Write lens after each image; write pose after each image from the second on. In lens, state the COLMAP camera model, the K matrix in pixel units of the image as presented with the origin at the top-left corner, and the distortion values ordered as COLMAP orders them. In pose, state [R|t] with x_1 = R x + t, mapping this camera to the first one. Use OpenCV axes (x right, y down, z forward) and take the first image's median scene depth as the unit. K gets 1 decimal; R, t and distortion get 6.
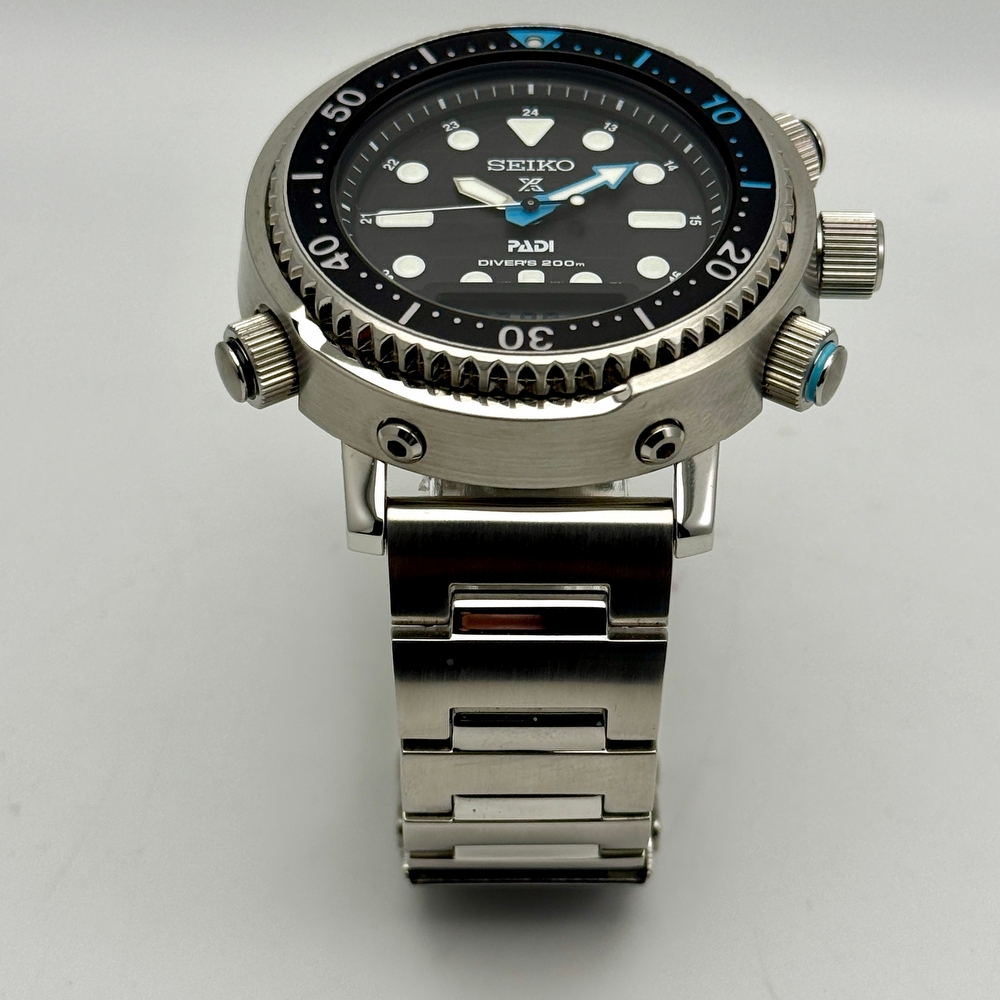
lens RADIAL K [[2695.9, 0, 467.1], [0, 2695.9, 502.8], [0, 0, 1]] dist [0.166152, -0.945255]
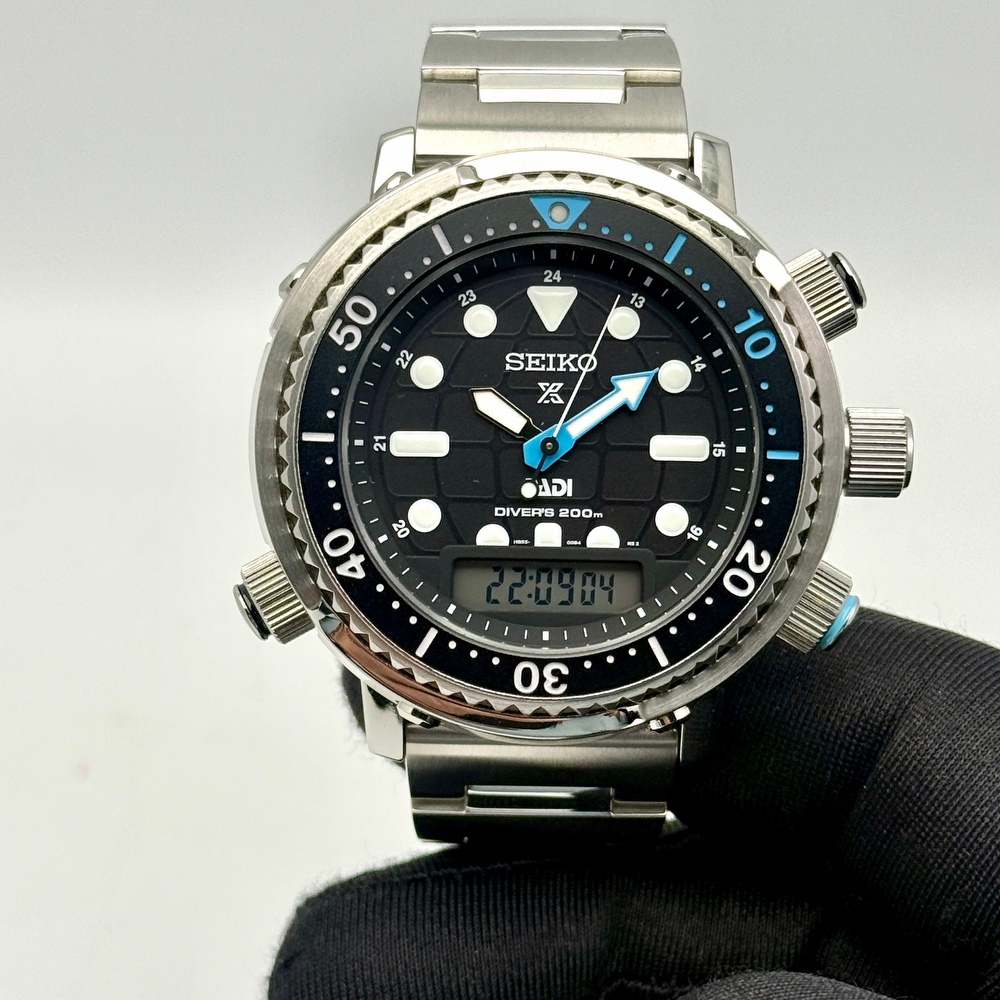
lens RADIAL K [[2695.9, 0, 467.1], [0, 2695.9, 502.8], [0, 0, 1]] dist [0.166152, -0.945255]
pose [[0.999967, 0.003793, 0.007252, -0.012891], [-0.007704, 0.735158, 0.677853, -0.745956], [-0.002760, -0.677886, 0.735162, 0.275072]]
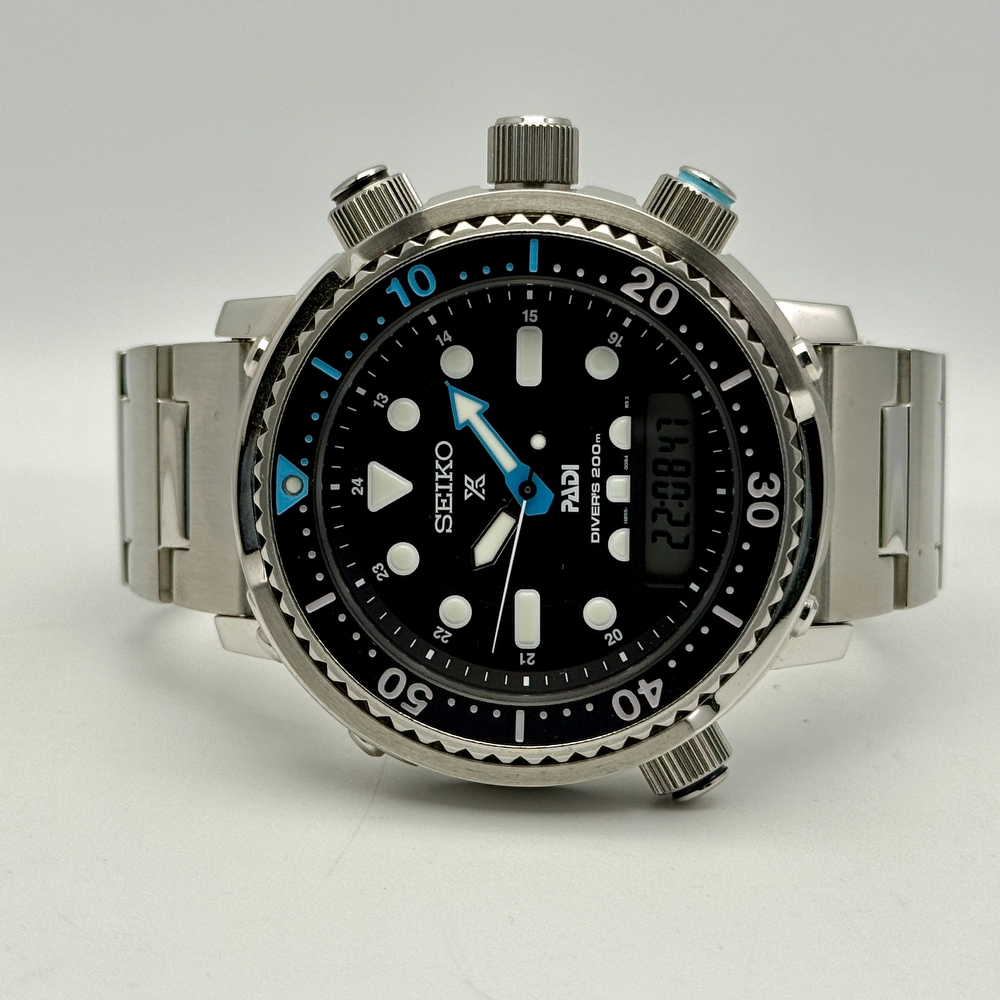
lens RADIAL K [[2695.9, 0, 467.1], [0, 2695.9, 502.8], [0, 0, 1]] dist [0.166152, -0.945255]
pose [[-0.007866, -0.997750, -0.066577, 0.082175], [0.786496, -0.047290, 0.615782, -0.710598], [-0.617545, -0.047518, 0.785099, 0.263602]]
